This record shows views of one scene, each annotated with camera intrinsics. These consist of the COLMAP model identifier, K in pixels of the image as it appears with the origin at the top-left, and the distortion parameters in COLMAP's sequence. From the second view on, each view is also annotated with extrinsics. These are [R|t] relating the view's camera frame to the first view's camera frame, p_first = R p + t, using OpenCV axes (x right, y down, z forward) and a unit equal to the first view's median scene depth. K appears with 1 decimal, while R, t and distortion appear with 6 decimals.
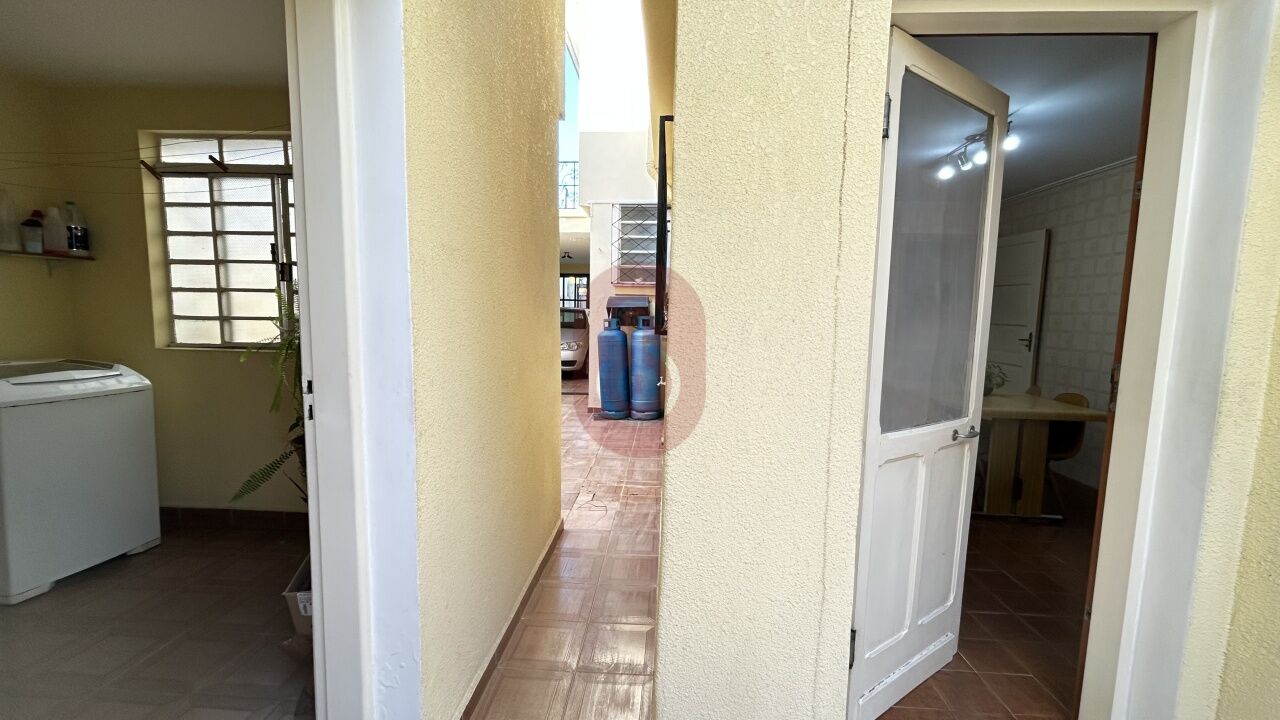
lens RADIAL K [[521.0, 0, 643.7], [0, 521.0, 365.3], [0, 0, 1]] dist [-0.001765, 0.001457]
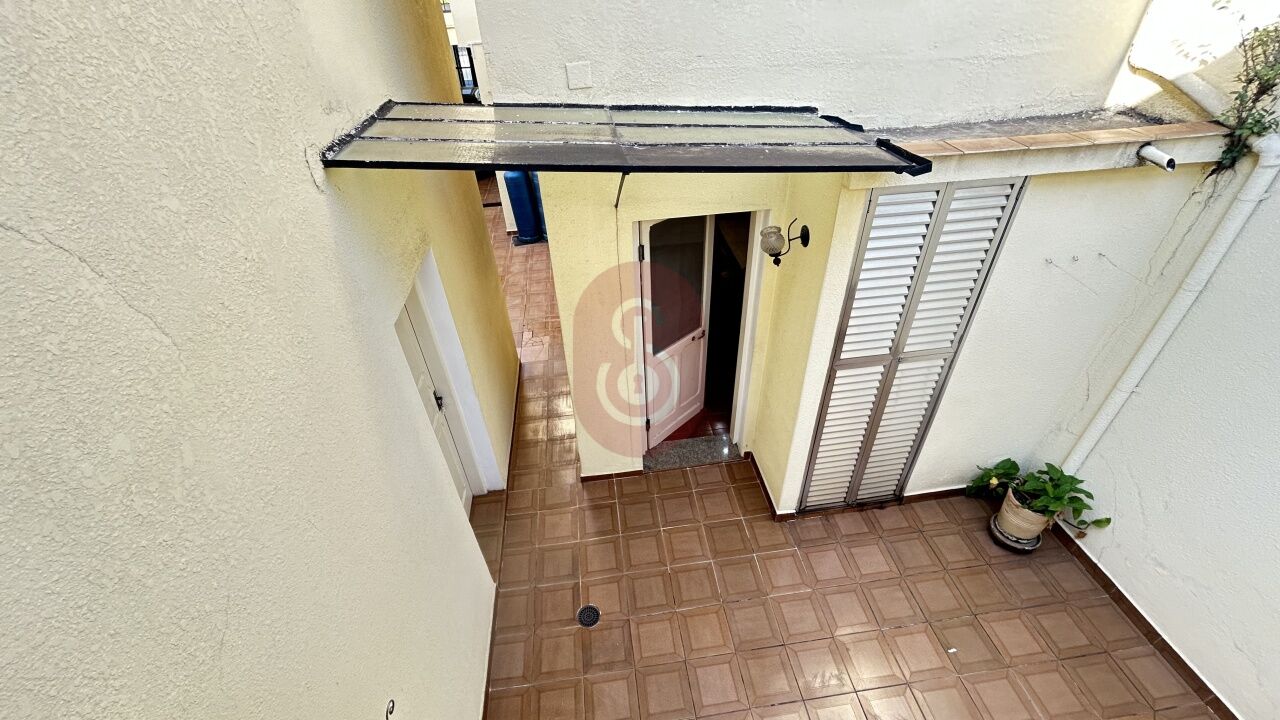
lens RADIAL K [[521.0, 0, 646.6], [0, 521.0, 361.0], [0, 0, 1]] dist [-0.001765, 0.001457]
pose [[0.981522, -0.148720, 0.120402, 0.046620], [0.066675, 0.855610, 0.513309, -0.505659], [-0.179356, -0.495797, 0.849716, -0.511036]]
